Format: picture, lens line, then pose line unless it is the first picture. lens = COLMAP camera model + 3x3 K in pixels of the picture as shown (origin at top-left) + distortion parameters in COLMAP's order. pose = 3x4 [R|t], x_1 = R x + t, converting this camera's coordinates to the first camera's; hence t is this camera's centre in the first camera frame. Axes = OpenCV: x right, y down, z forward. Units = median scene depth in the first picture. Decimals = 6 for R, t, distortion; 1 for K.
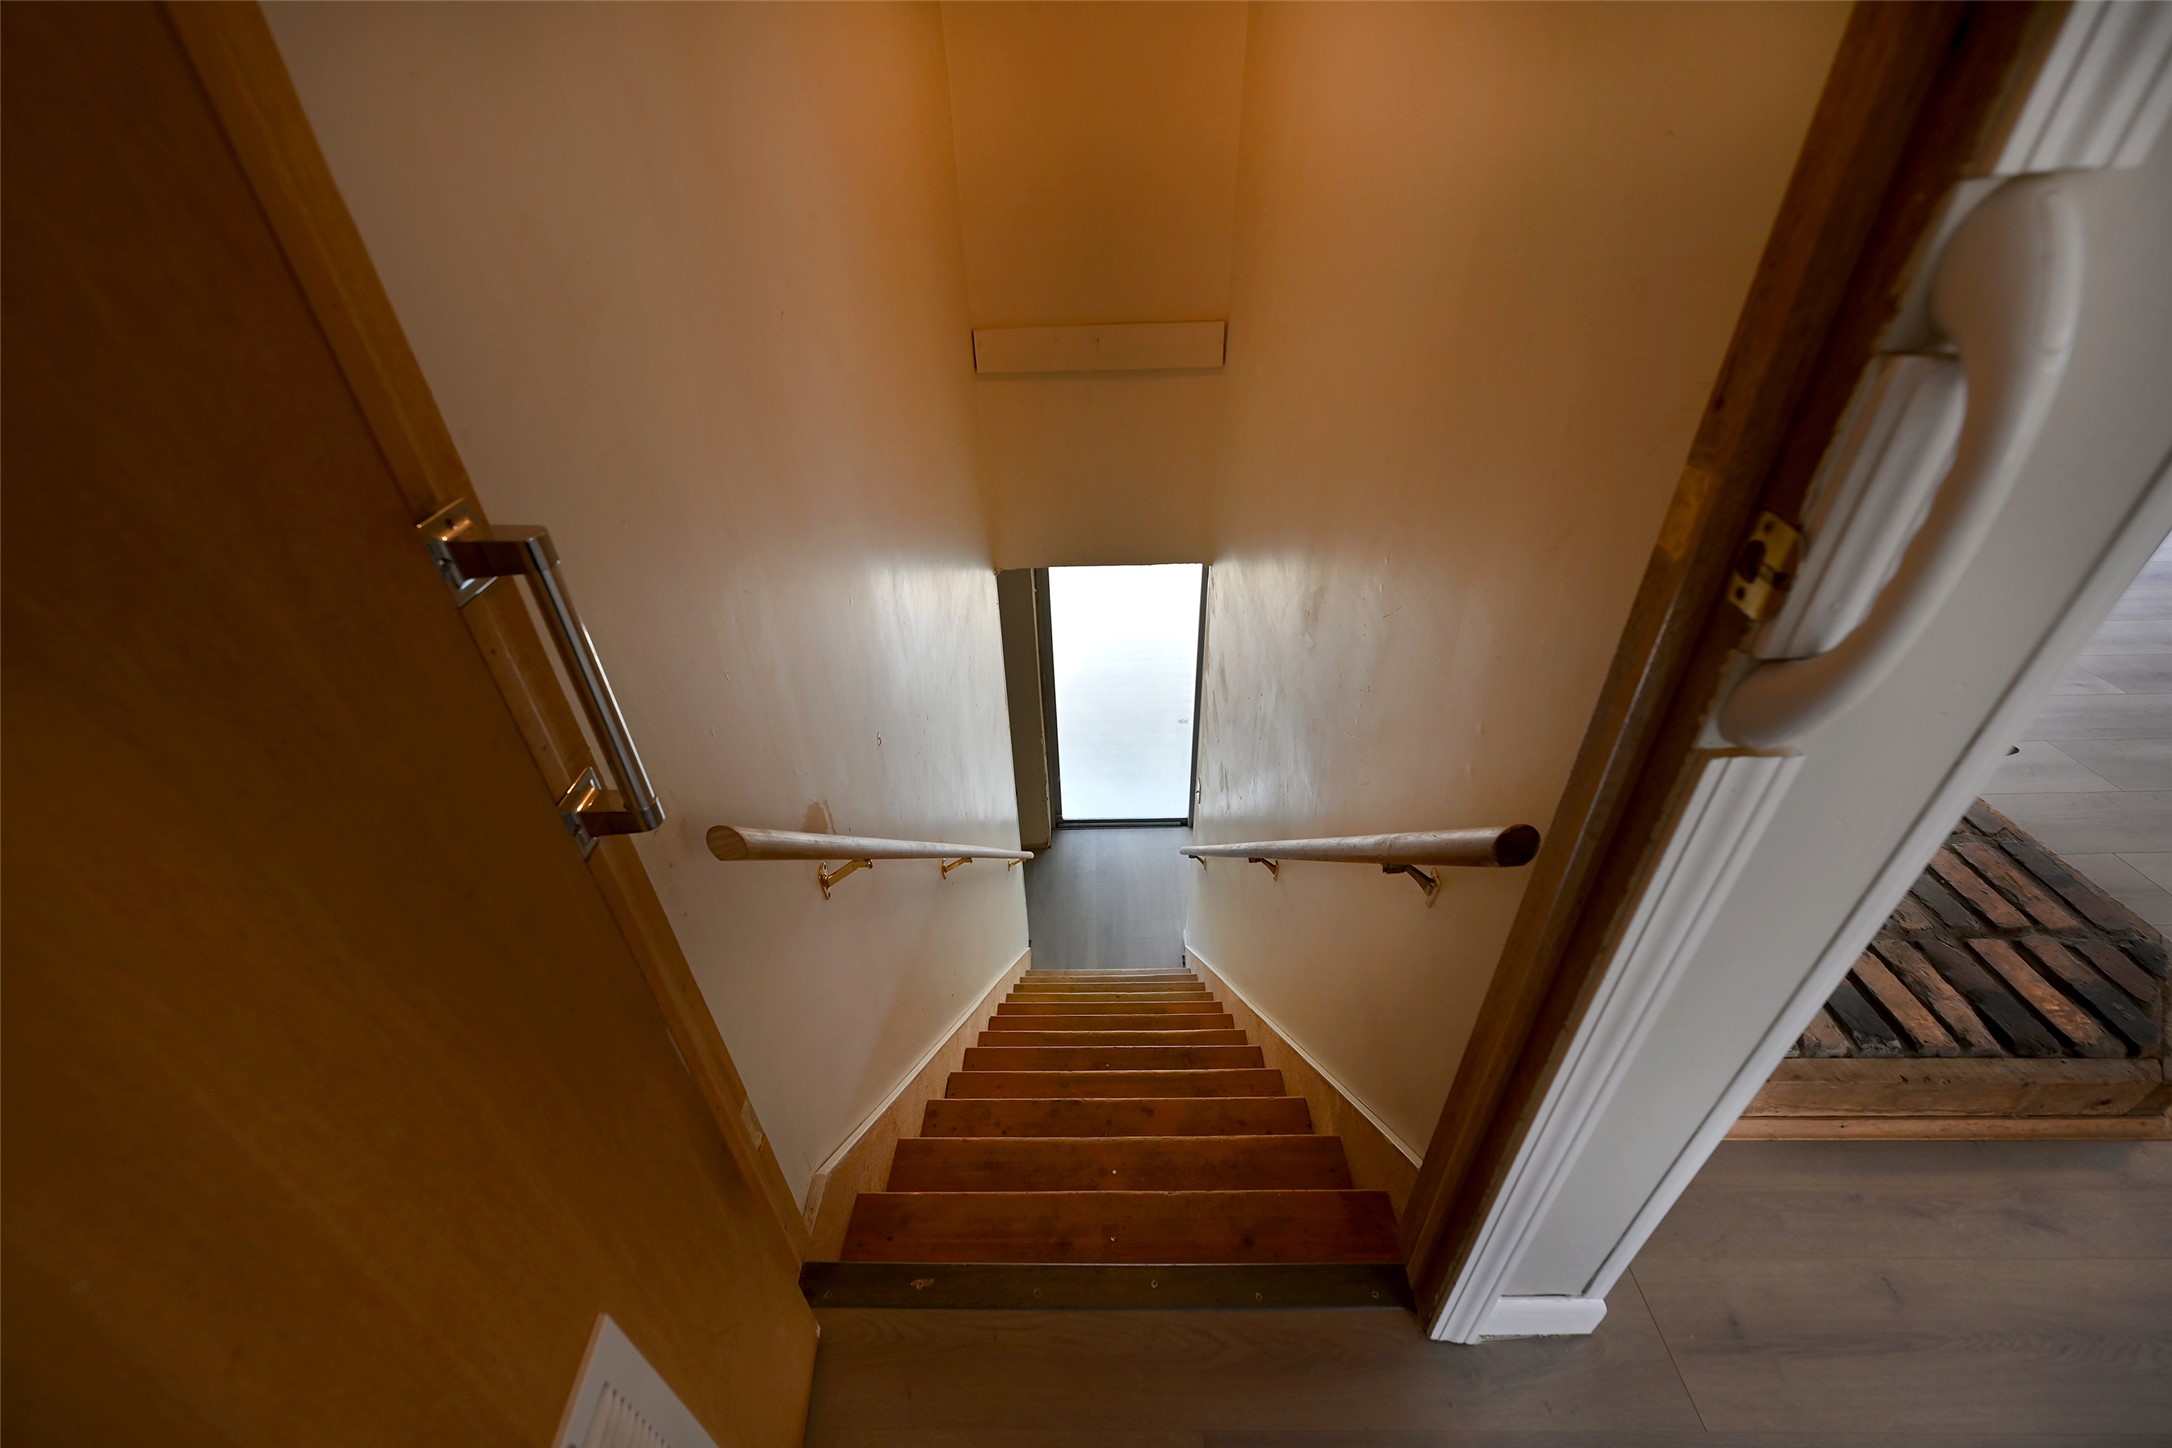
lens RADIAL K [[866.4, 0, 1086.0], [0, 866.4, 724.0], [0, 0, 1]] dist [0.000769, 0.000041]
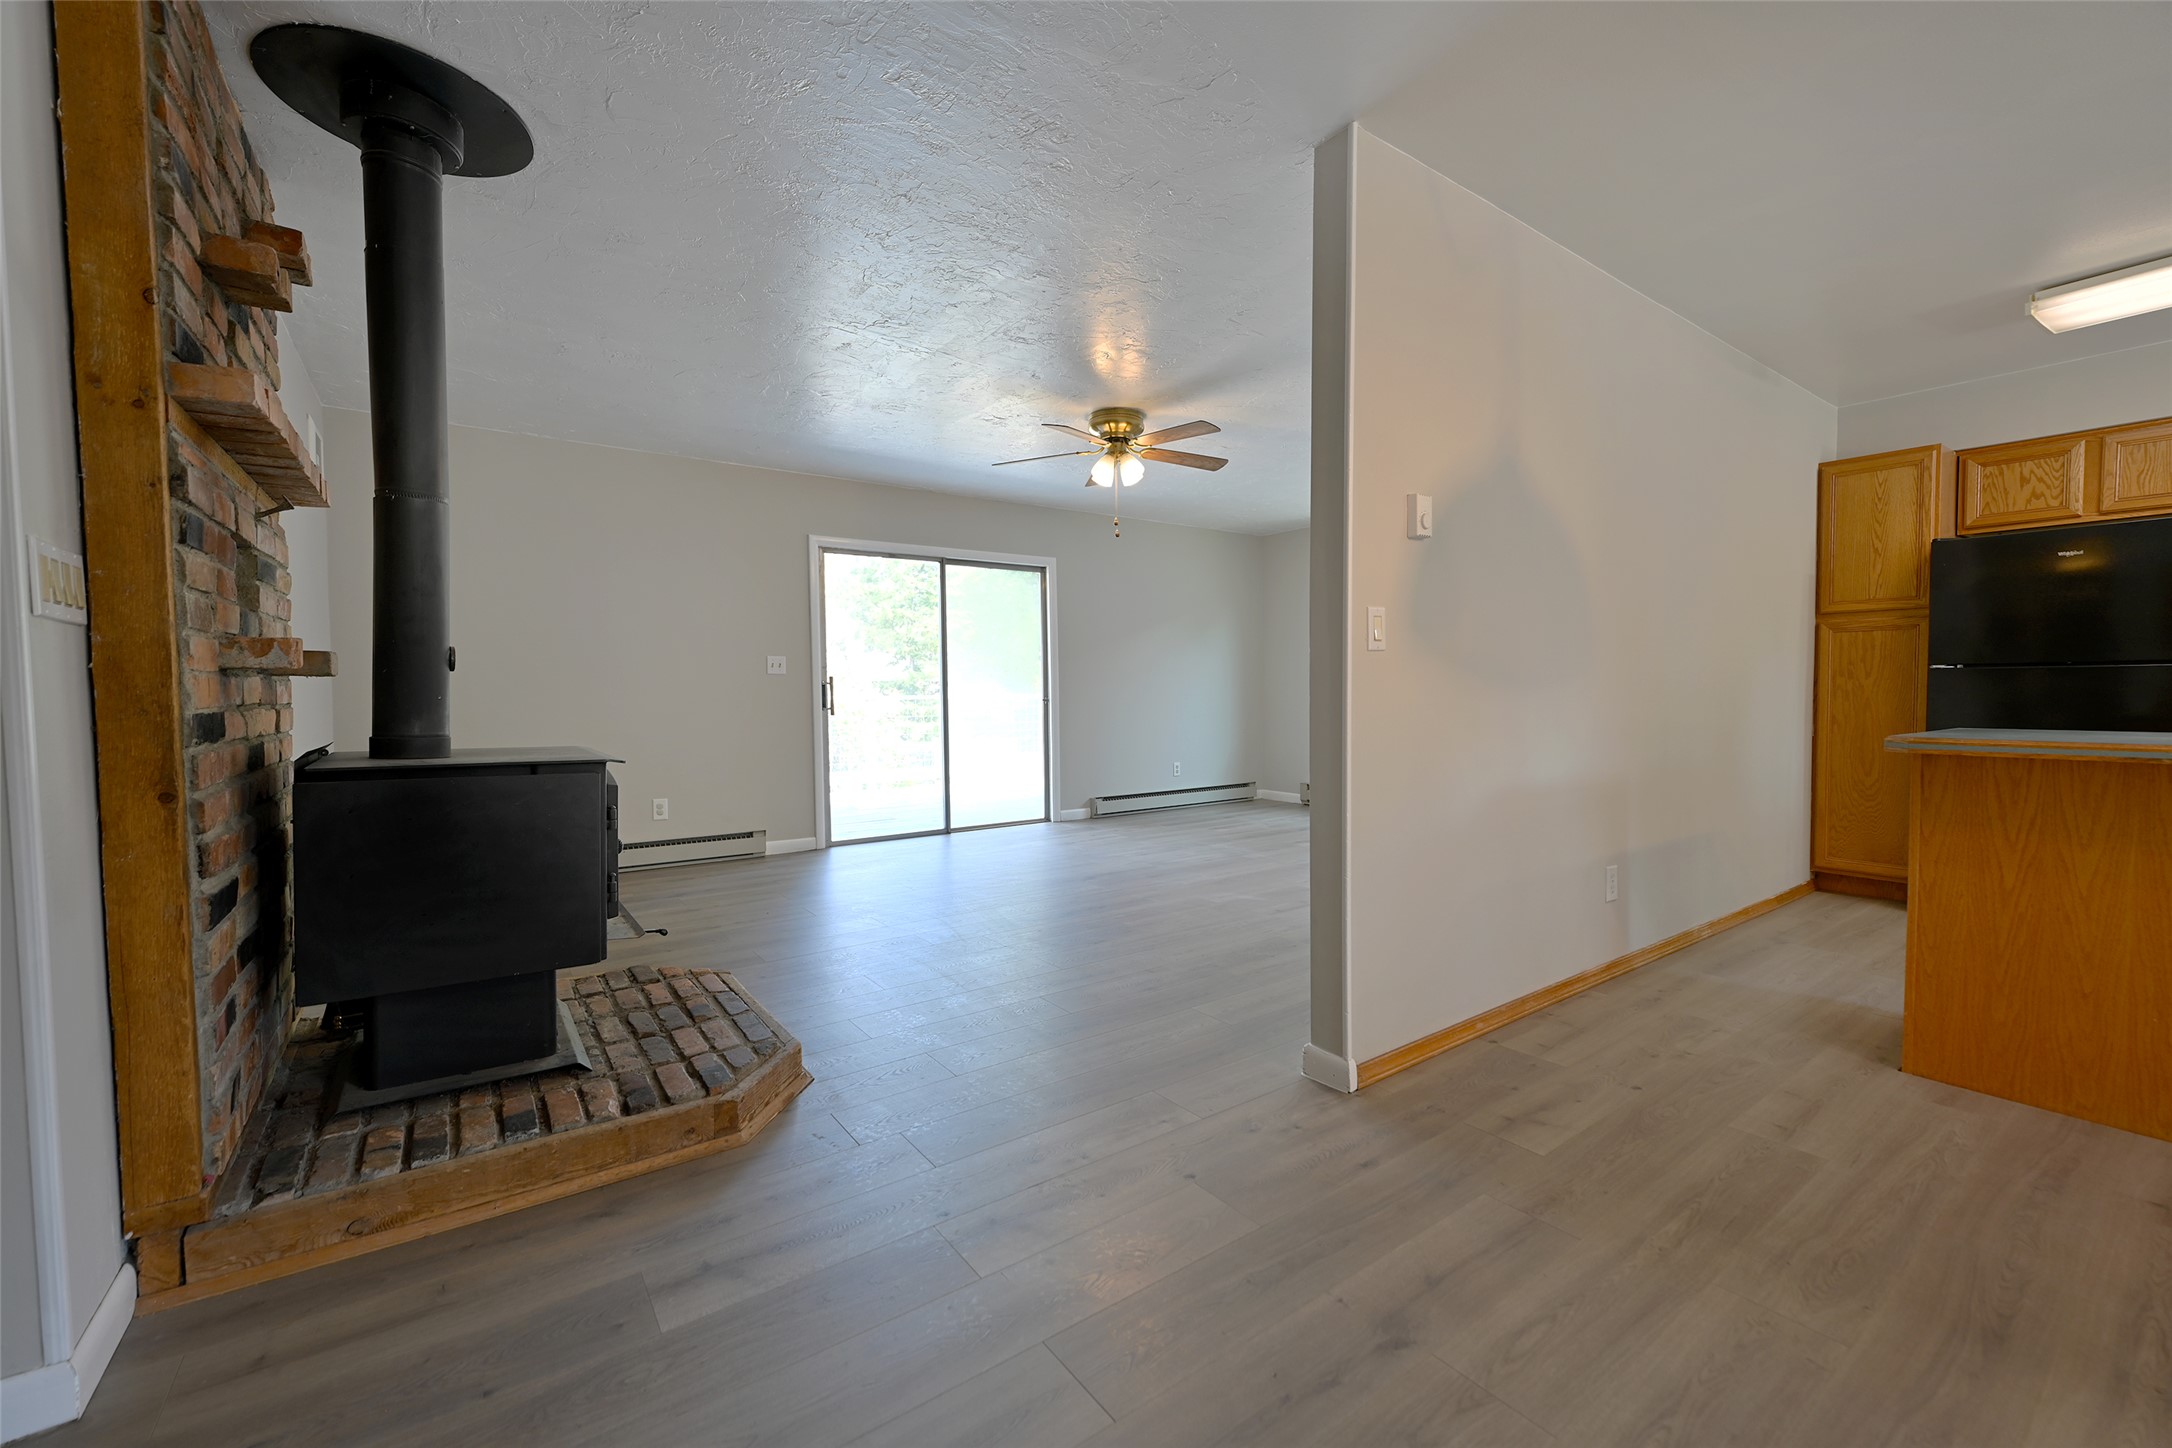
lens RADIAL K [[876.3, 0, 1081.6], [0, 876.3, 724.3], [0, 0, 1]] dist [-0.000935, -0.000257]
pose [[0.811205, -0.004446, 0.584746, 0.827816], [0.326894, 0.832577, -0.447163, 0.748361], [-0.484858, 0.553891, 0.676844, -0.763459]]
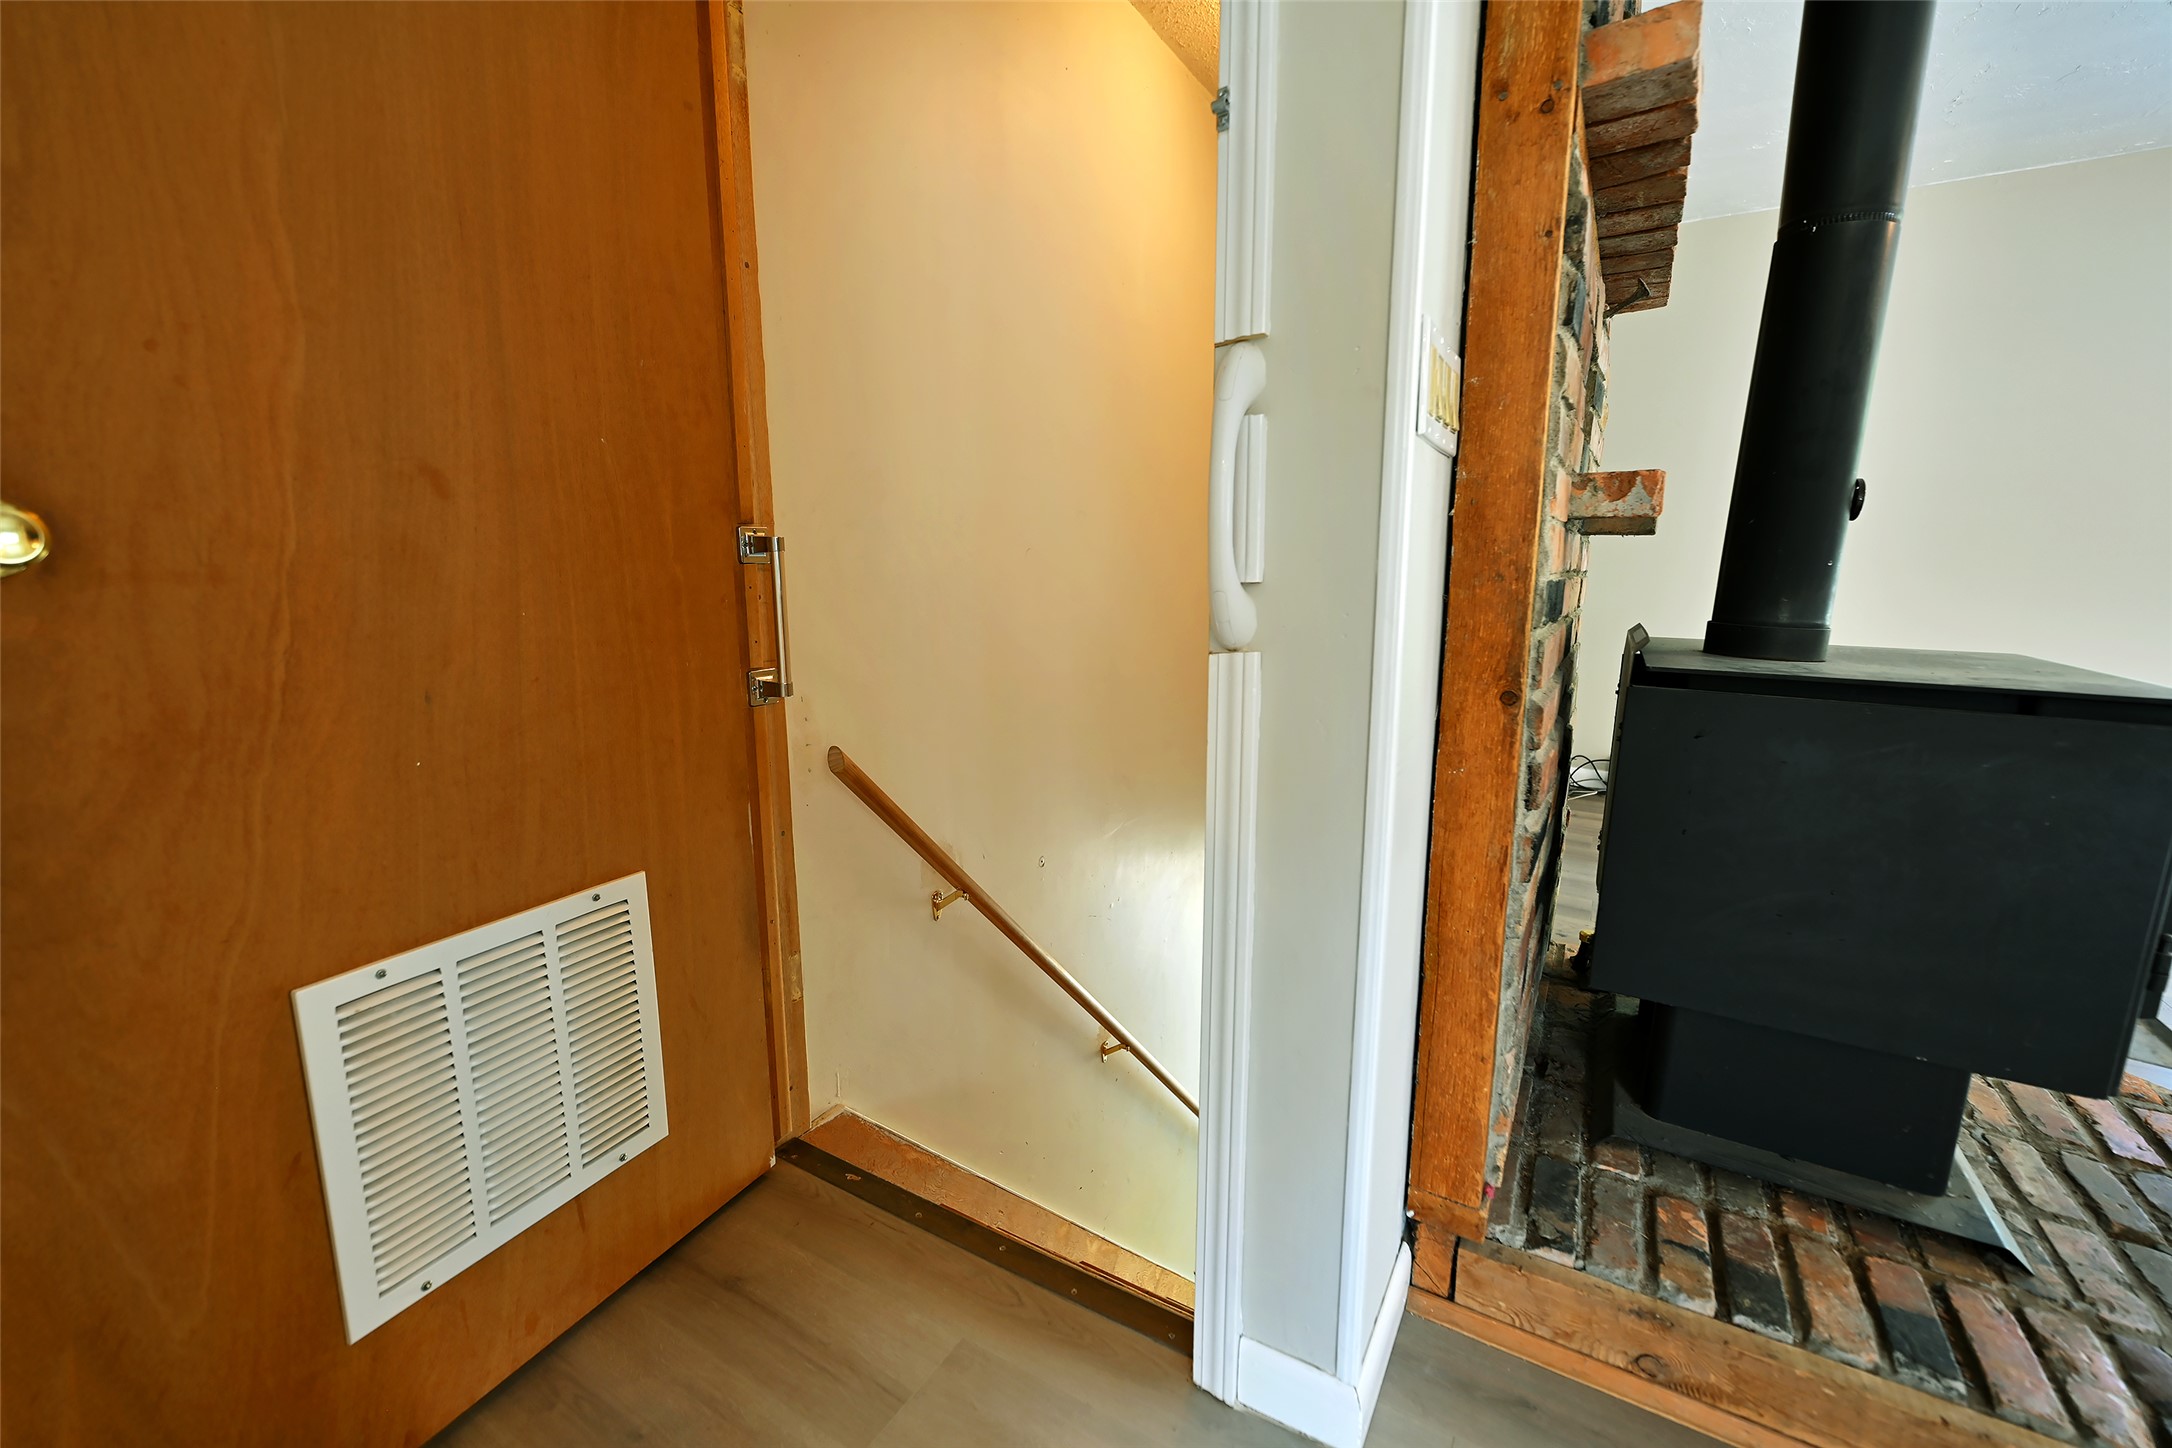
lens RADIAL K [[910.5, 0, 1084.4], [0, 910.5, 723.7], [0, 0, 1]] dist [0.001062, -0.000248]
pose [[0.862551, 0.112665, -0.493266, 0.607797], [-0.310236, 0.887898, -0.339693, 0.363557], [0.399698, 0.446032, 0.800810, -0.193314]]
